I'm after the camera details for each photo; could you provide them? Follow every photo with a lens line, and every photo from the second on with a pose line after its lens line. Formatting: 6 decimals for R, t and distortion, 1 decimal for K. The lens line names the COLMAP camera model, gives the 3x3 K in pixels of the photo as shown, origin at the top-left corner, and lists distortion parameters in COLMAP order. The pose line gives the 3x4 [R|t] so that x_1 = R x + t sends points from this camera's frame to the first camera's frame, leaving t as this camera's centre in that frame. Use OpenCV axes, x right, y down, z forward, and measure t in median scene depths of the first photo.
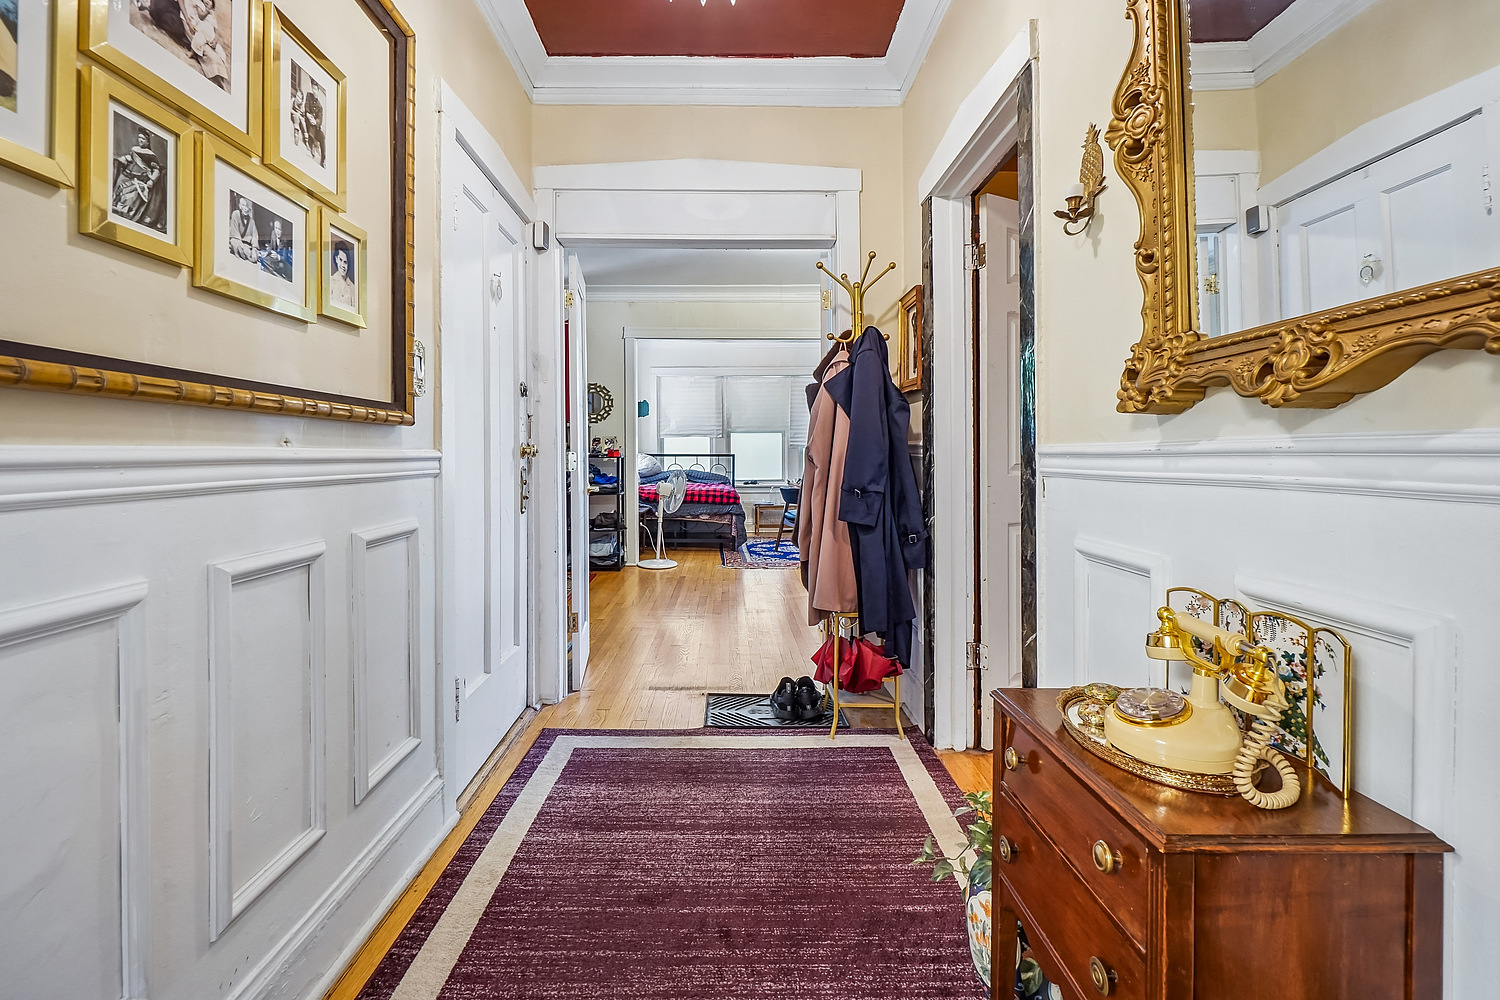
lens RADIAL K [[681.0, 0, 743.1], [0, 681.0, 459.7], [0, 0, 1]] dist [-0.001014, -0.000548]
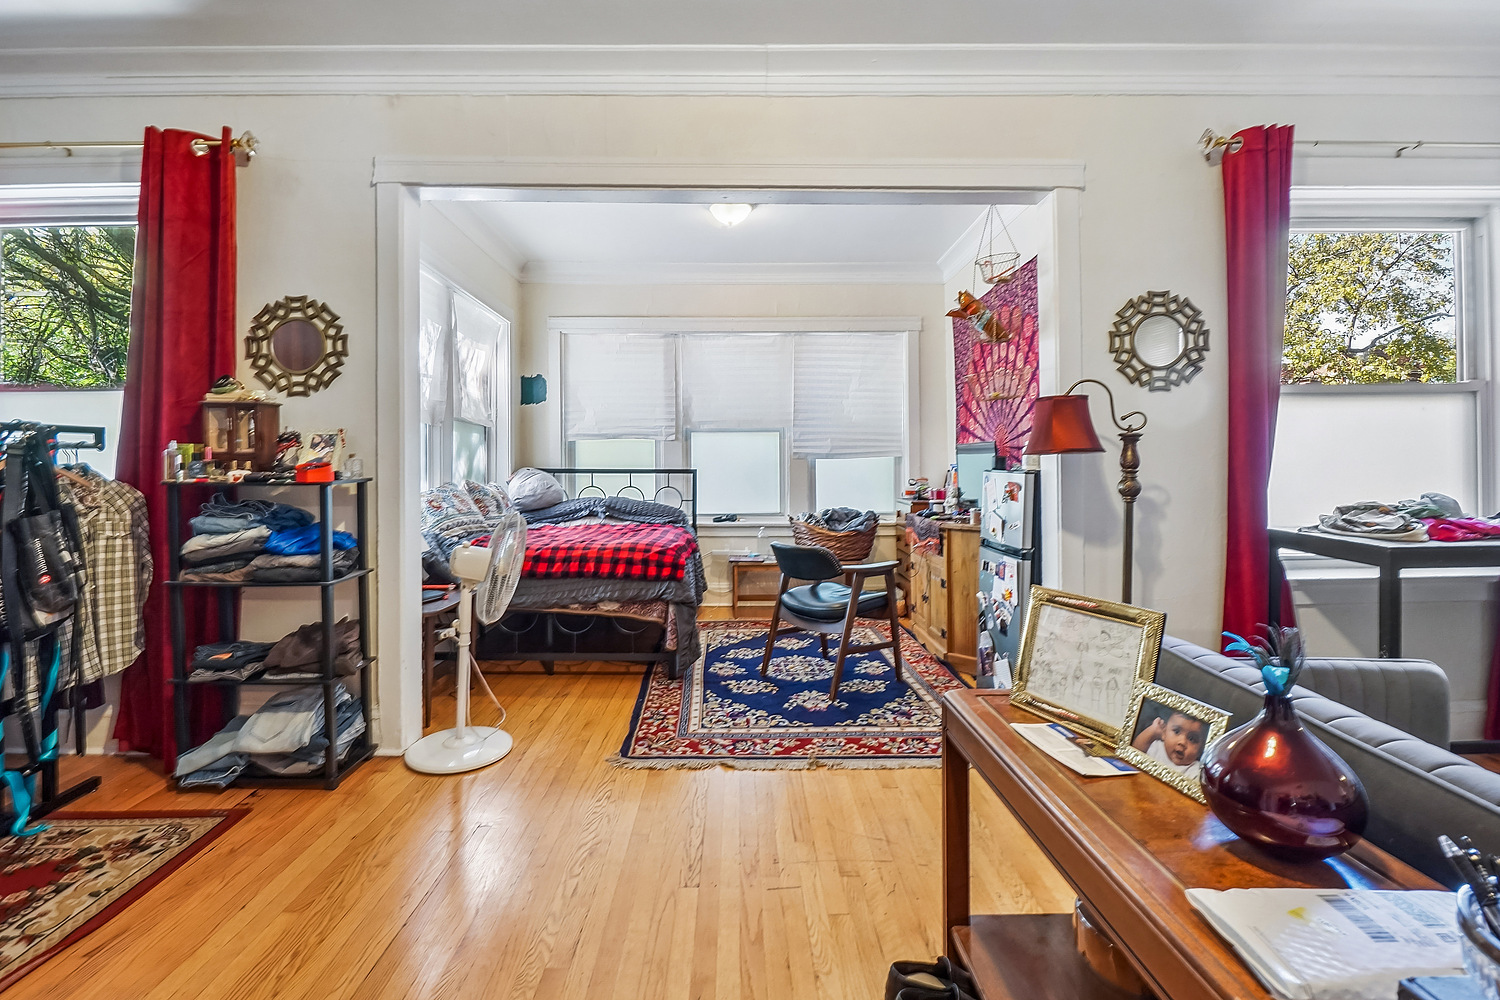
lens RADIAL K [[701.7, 0, 747.2], [0, 701.7, 467.4], [0, 0, 1]] dist [0.000213, -0.000358]
pose [[0.999991, -0.002347, -0.003654, 0.038001], [0.002329, 0.999985, -0.004920, -0.008100], [0.003665, 0.004911, 0.999981, 0.495415]]
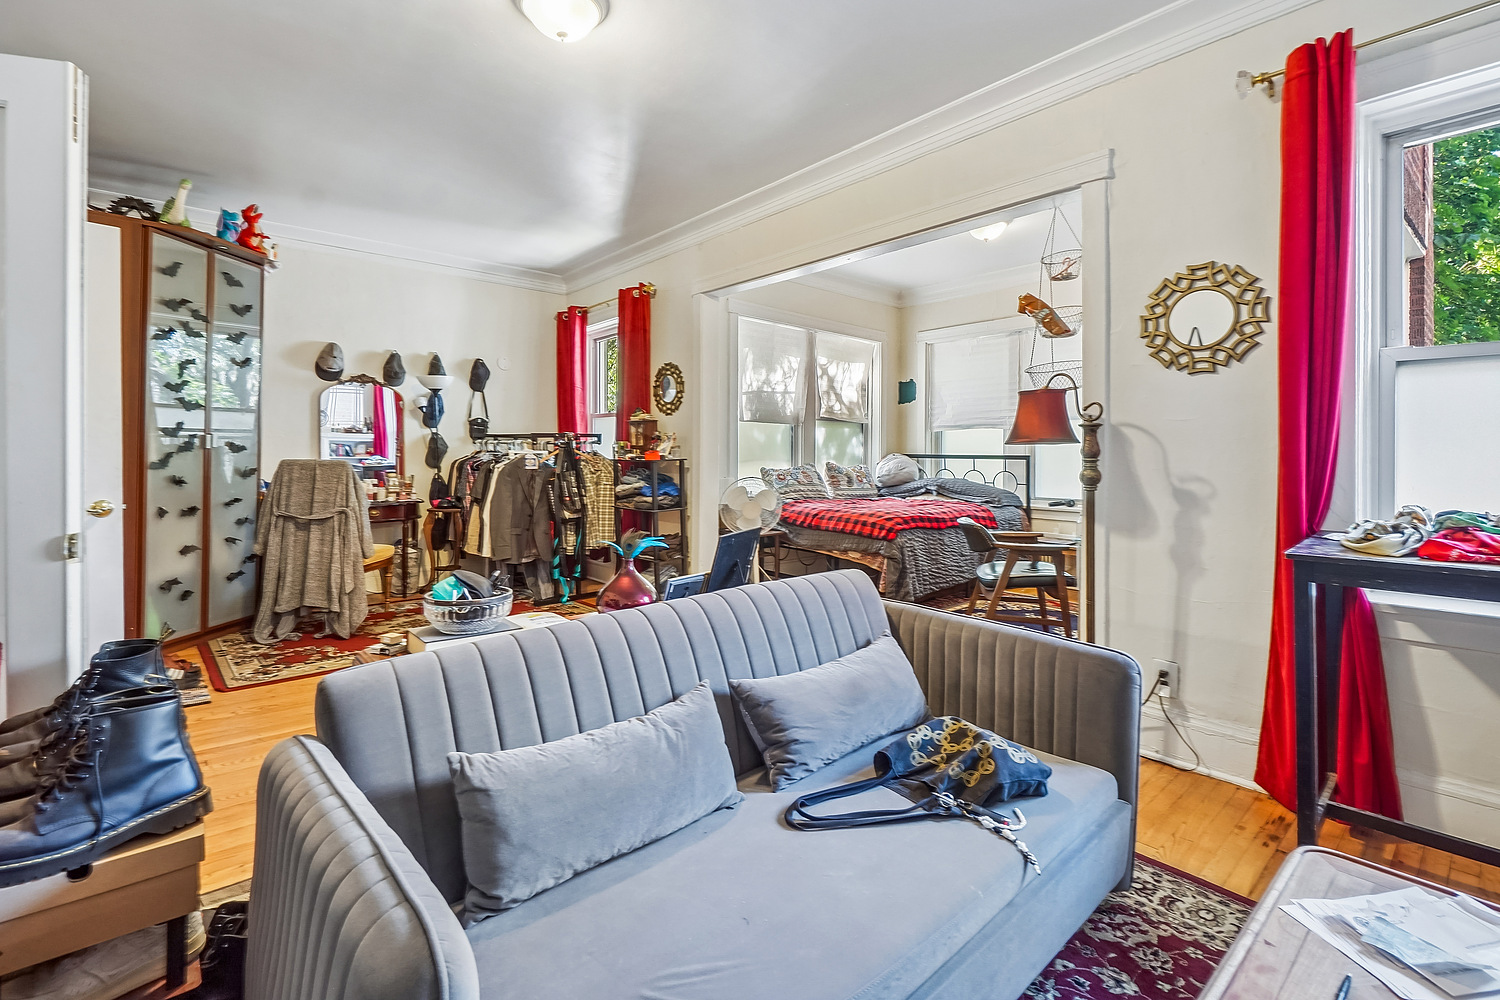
lens RADIAL K [[681.0, 0, 743.1], [0, 681.0, 459.7], [0, 0, 1]] dist [-0.001014, -0.000548]
pose [[0.639724, 0.010892, -0.768528, 0.349970], [-0.007381, 0.999941, 0.008028, -0.009258], [0.768570, 0.000537, 0.639766, 0.487721]]
